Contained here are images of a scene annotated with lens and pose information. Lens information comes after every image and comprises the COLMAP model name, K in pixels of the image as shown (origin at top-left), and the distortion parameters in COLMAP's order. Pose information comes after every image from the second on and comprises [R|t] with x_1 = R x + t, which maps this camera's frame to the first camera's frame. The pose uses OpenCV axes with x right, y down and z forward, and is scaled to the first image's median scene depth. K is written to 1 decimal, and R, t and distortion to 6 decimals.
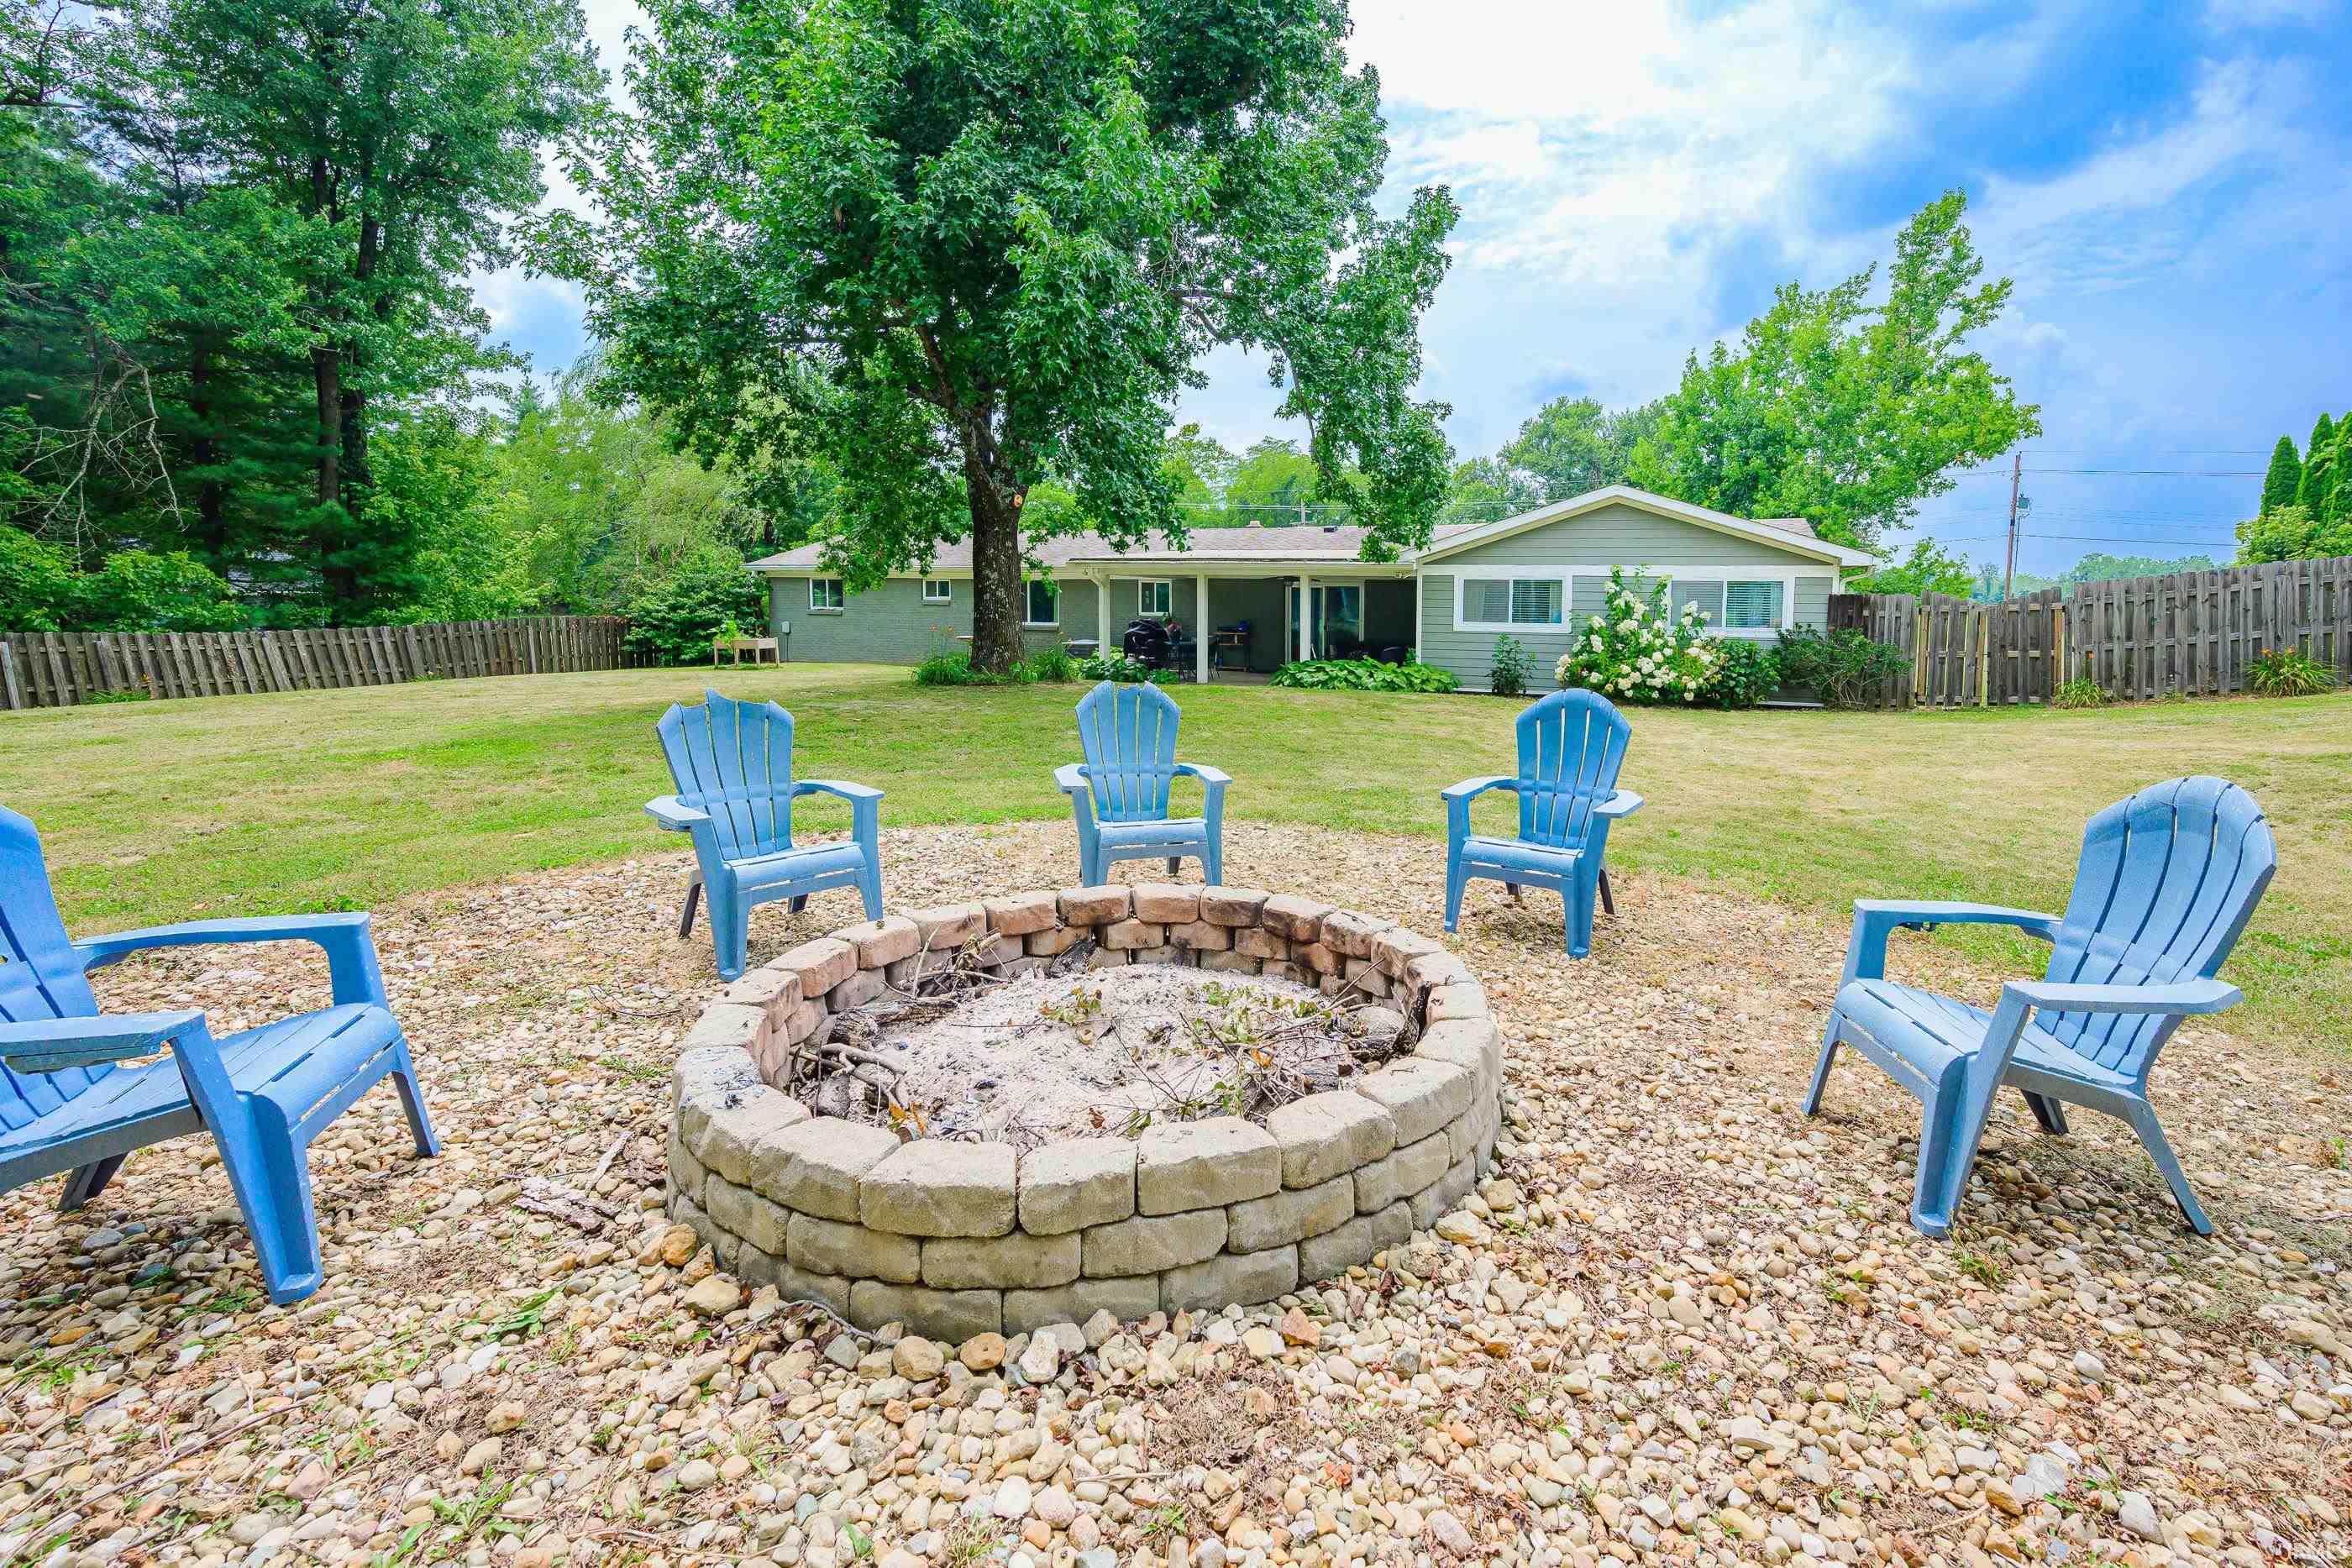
lens RADIAL K [[1015.0, 0, 1185.3], [0, 1015.0, 746.3], [0, 0, 1]] dist [-0.004982, -0.000154]
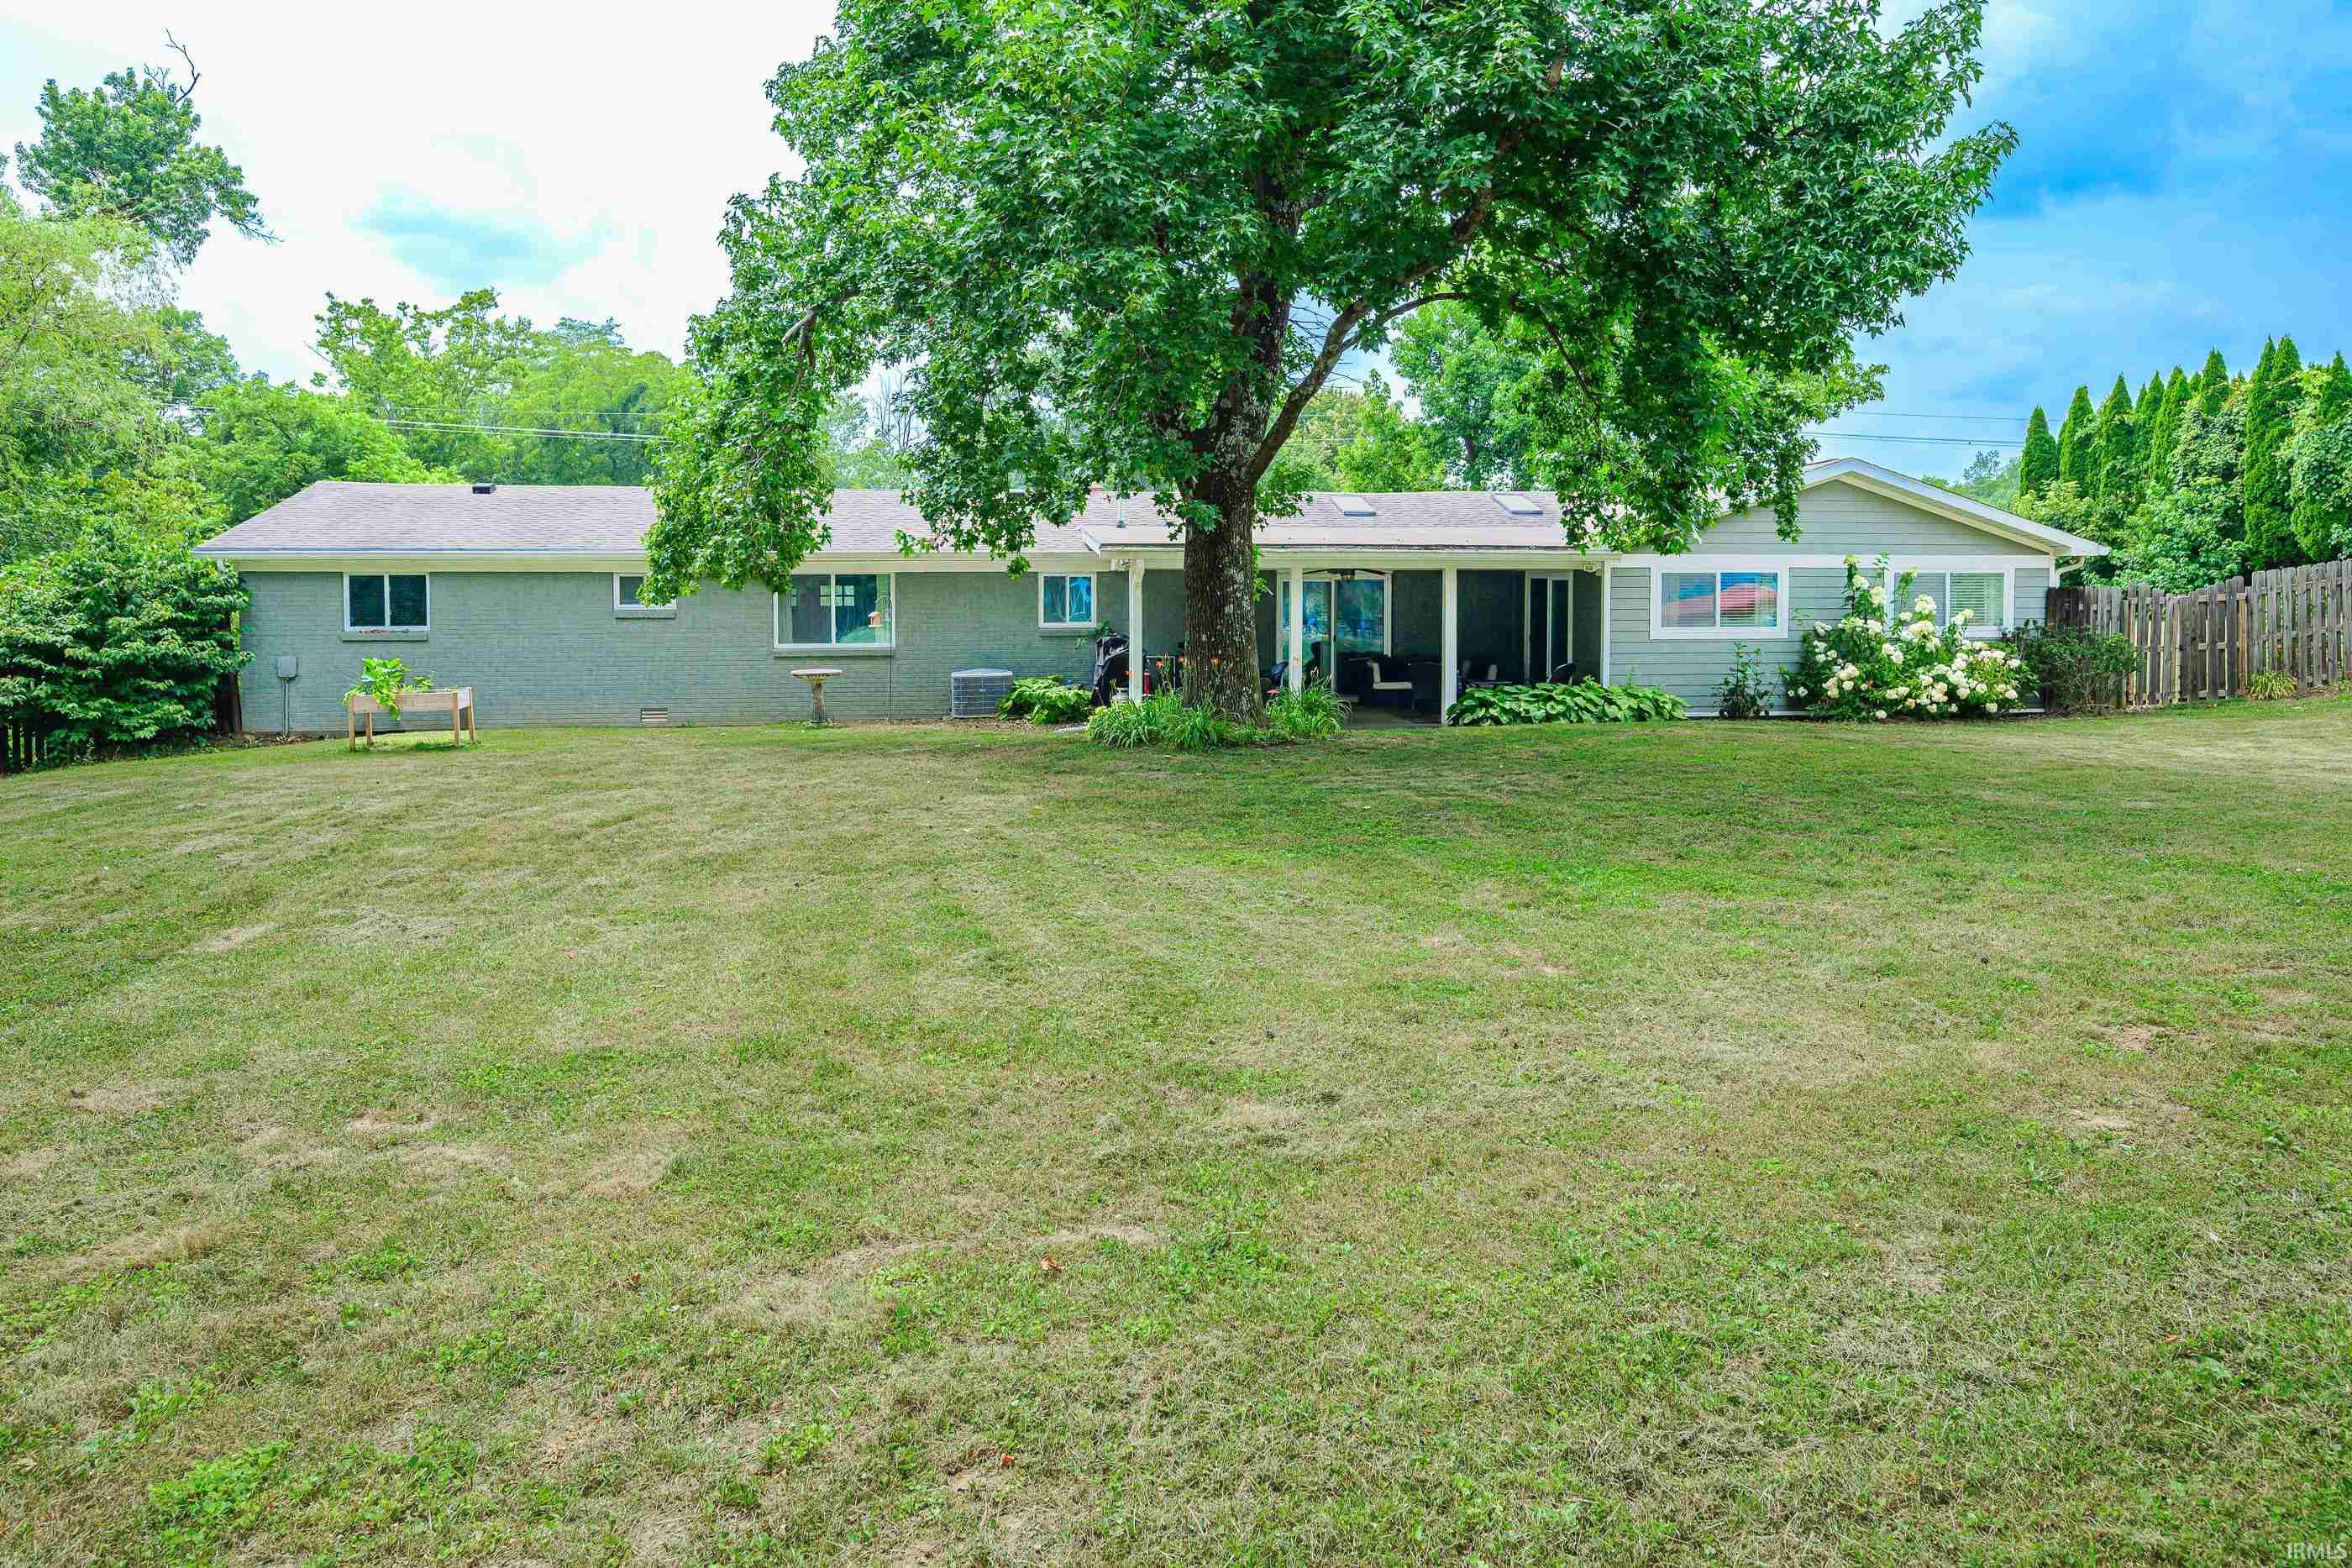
lens RADIAL K [[1554.1, 0, 1176.0], [0, 1554.1, 784.0], [0, 0, 1]] dist [0.024797, 0.000094]
pose [[0.874711, -0.073382, 0.479056, -0.663151], [0.077704, 0.996918, 0.010828, -0.046319], [-0.478374, 0.027753, 0.877717, 0.138508]]
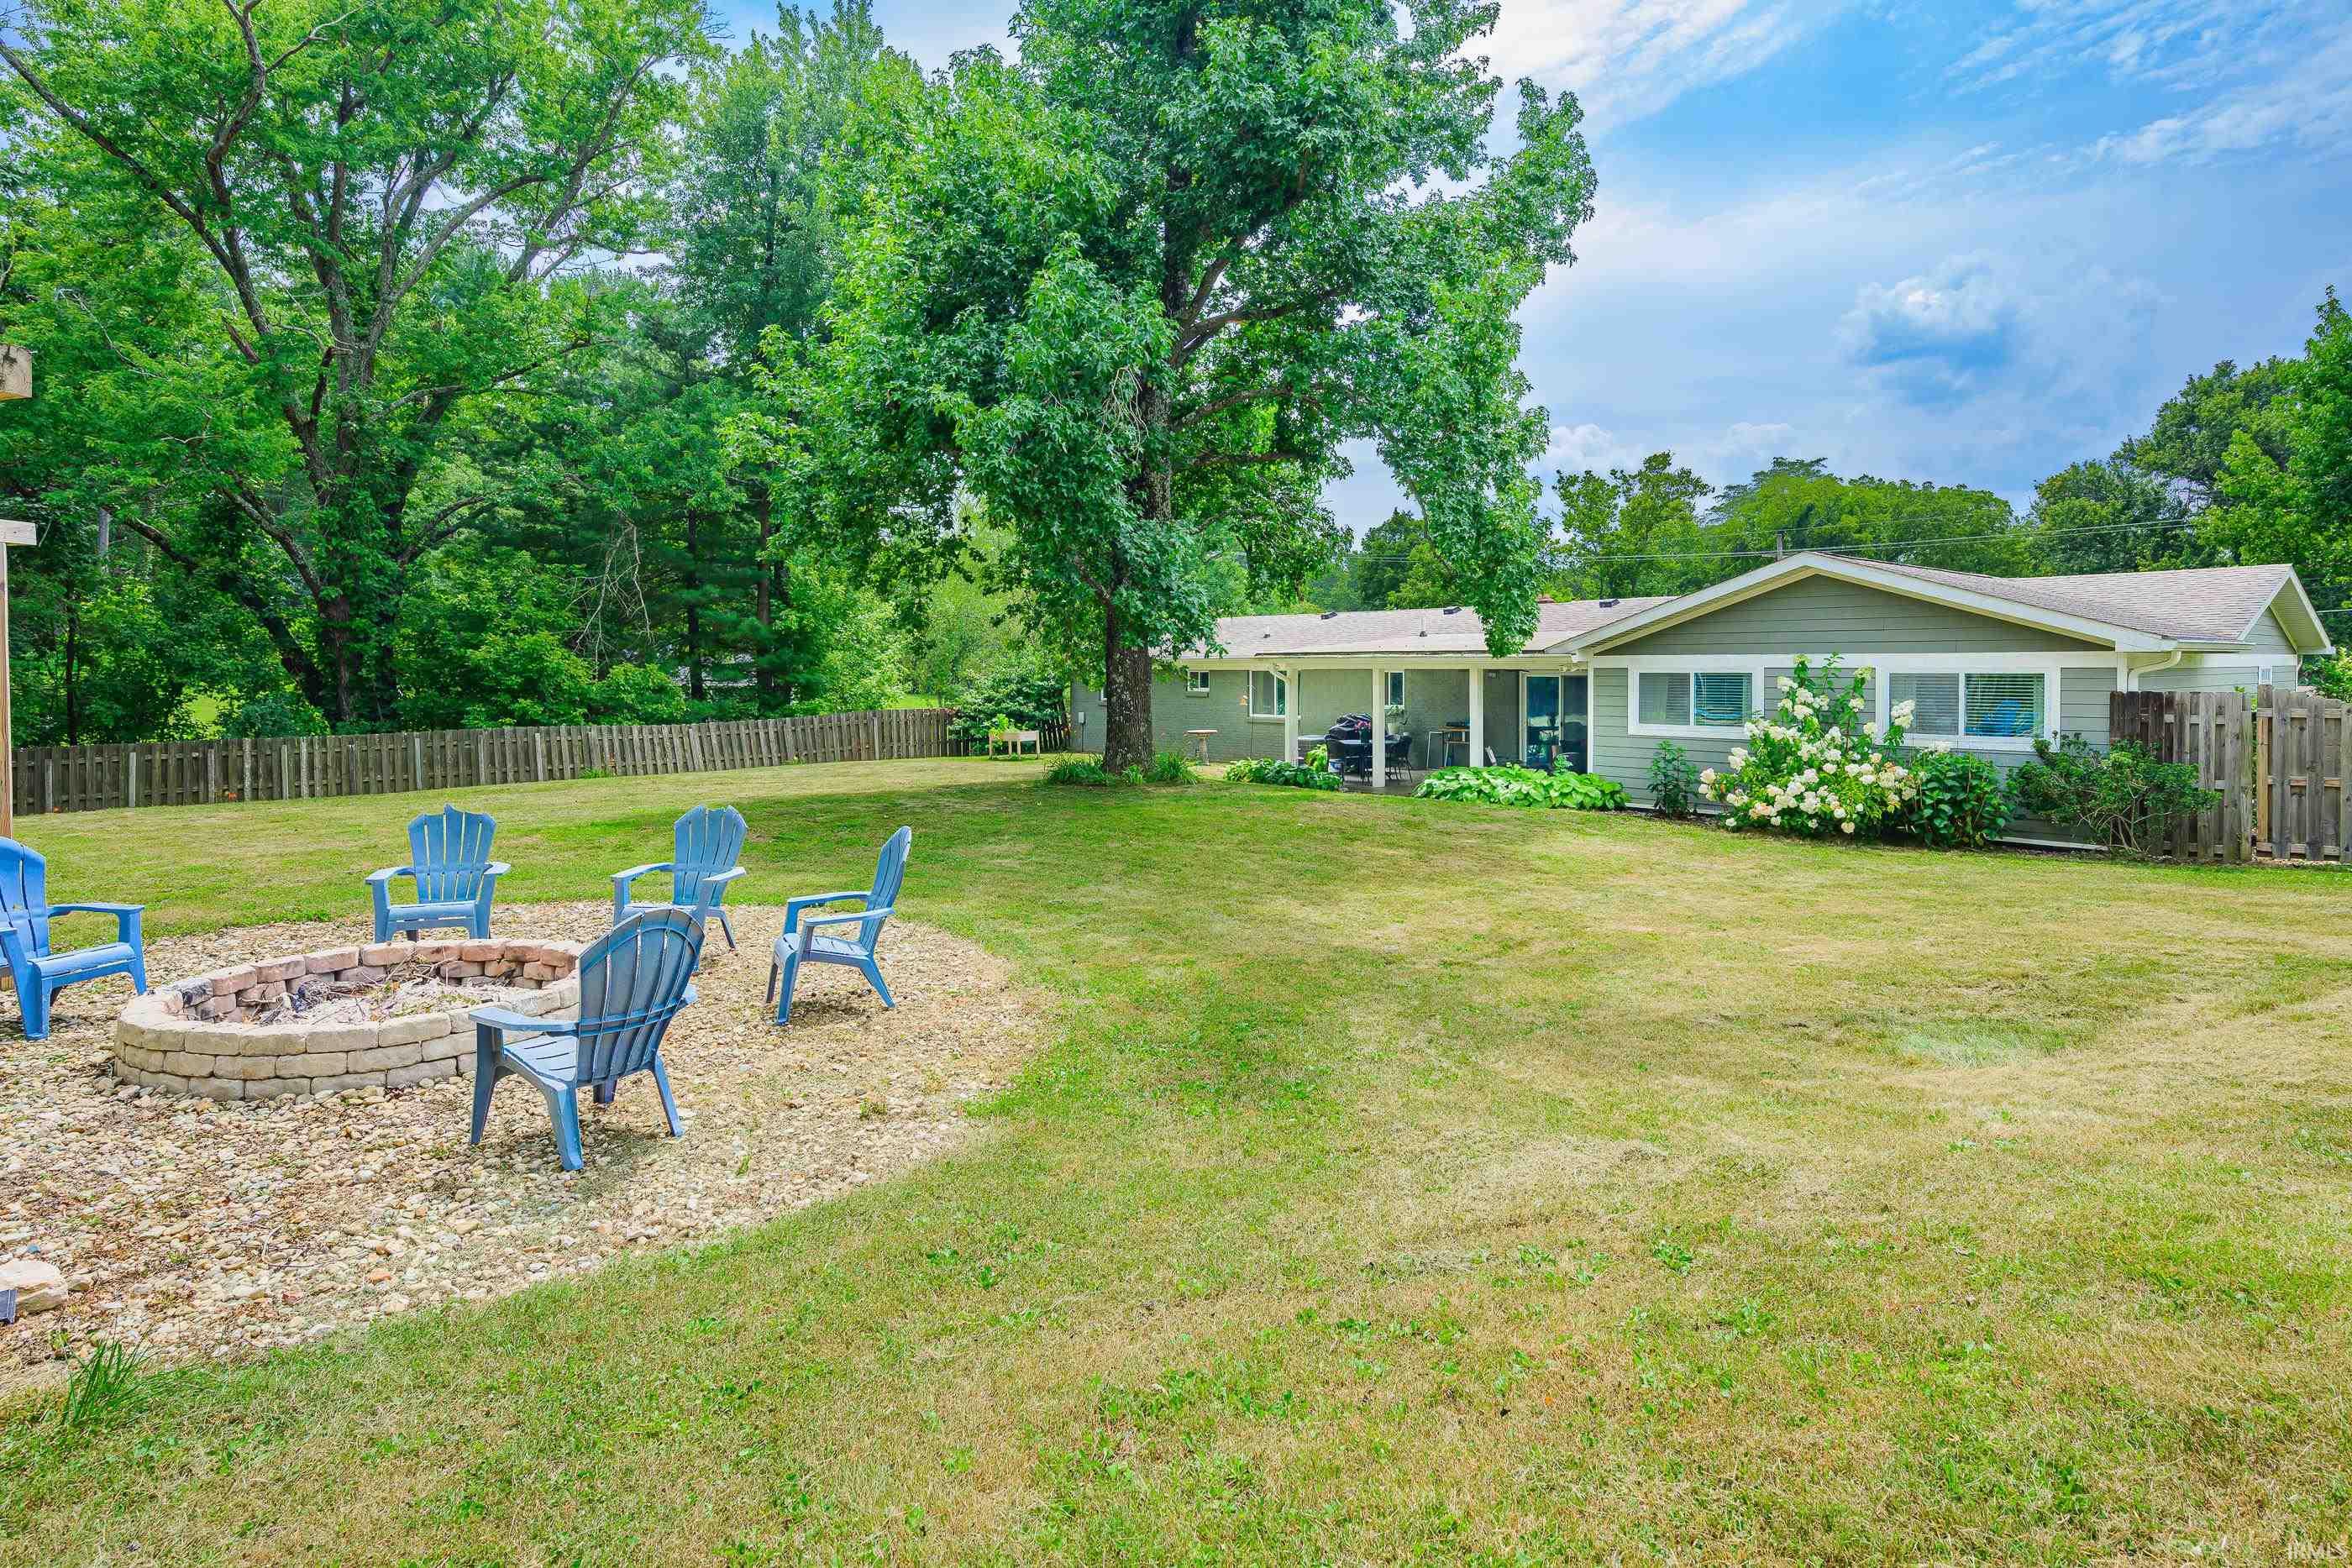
lens RADIAL K [[1231.0, 0, 1176.0], [0, 1231.0, 784.0], [0, 0, 1]] dist [-0.003119, -0.001066]
pose [[0.870989, 0.028440, -0.490479, 0.450842], [-0.049930, 0.998278, -0.030781, -0.025040], [0.488759, 0.051300, 0.870909, -0.053110]]
